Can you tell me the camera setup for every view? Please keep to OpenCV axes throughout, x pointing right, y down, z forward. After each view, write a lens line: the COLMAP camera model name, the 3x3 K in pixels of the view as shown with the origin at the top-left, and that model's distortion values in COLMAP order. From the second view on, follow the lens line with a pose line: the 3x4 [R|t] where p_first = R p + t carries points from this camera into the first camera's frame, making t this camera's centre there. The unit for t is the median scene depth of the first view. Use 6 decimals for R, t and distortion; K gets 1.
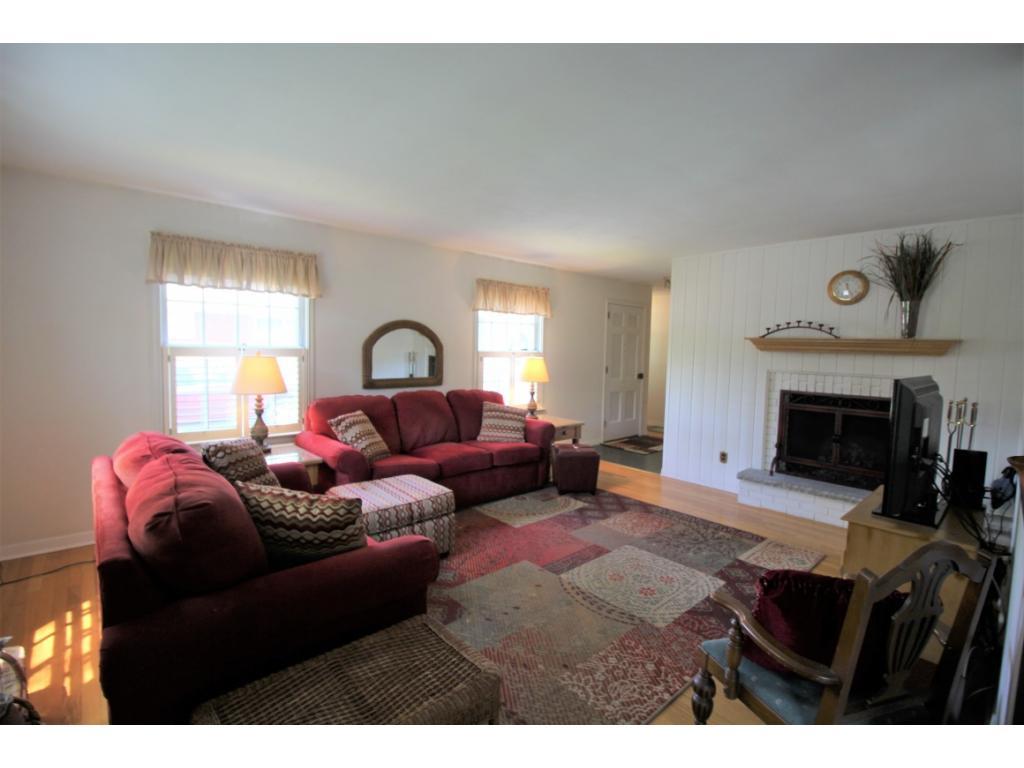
lens RADIAL K [[477.0, 0, 515.9], [0, 477.0, 383.6], [0, 0, 1]] dist [-0.008378, -0.000826]
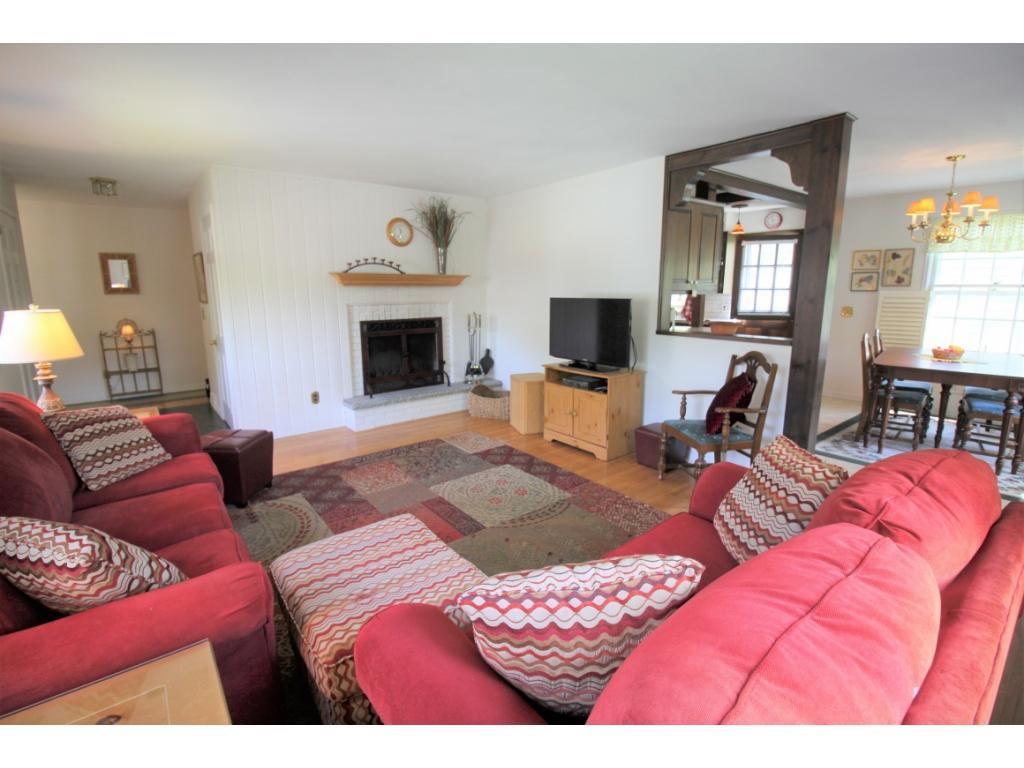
lens RADIAL K [[477.0, 0, 516.3], [0, 477.0, 380.5], [0, 0, 1]] dist [-0.008378, -0.000826]
pose [[0.045012, -0.214462, 0.975695, -0.576263], [0.076490, 0.974557, 0.210683, -0.062303], [-0.996054, 0.065148, 0.060271, 0.634648]]
